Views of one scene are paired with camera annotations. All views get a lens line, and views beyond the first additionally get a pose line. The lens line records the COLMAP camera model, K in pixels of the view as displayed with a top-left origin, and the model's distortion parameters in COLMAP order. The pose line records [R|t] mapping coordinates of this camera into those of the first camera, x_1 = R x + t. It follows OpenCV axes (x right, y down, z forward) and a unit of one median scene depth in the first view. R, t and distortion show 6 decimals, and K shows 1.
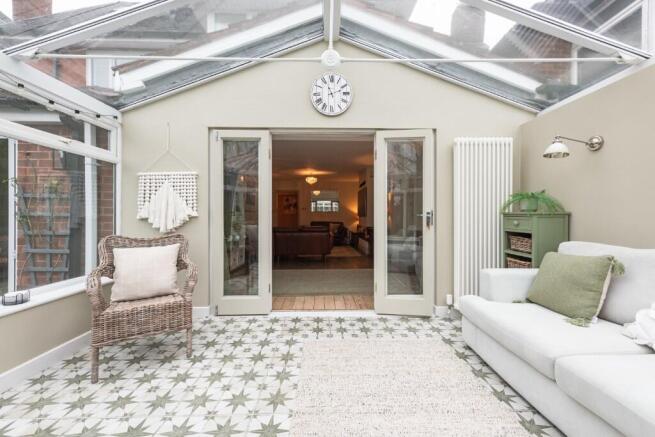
lens RADIAL K [[261.5, 0, 327.4], [0, 261.5, 217.9], [0, 0, 1]] dist [-0.000183, -0.000020]
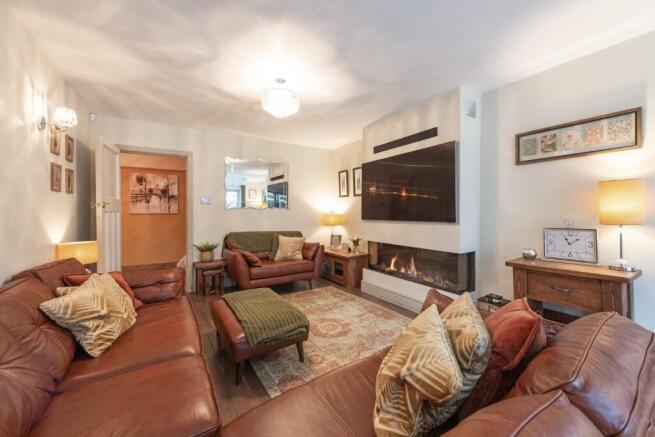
lens RADIAL K [[261.5, 0, 327.2], [0, 261.5, 214.2], [0, 0, 1]] dist [-0.000183, -0.000020]
pose [[0.859900, -0.005198, 0.510436, -0.132927], [0.005024, 0.999986, 0.001720, -0.014672], [-0.510438, 0.001086, 0.859914, 0.574780]]
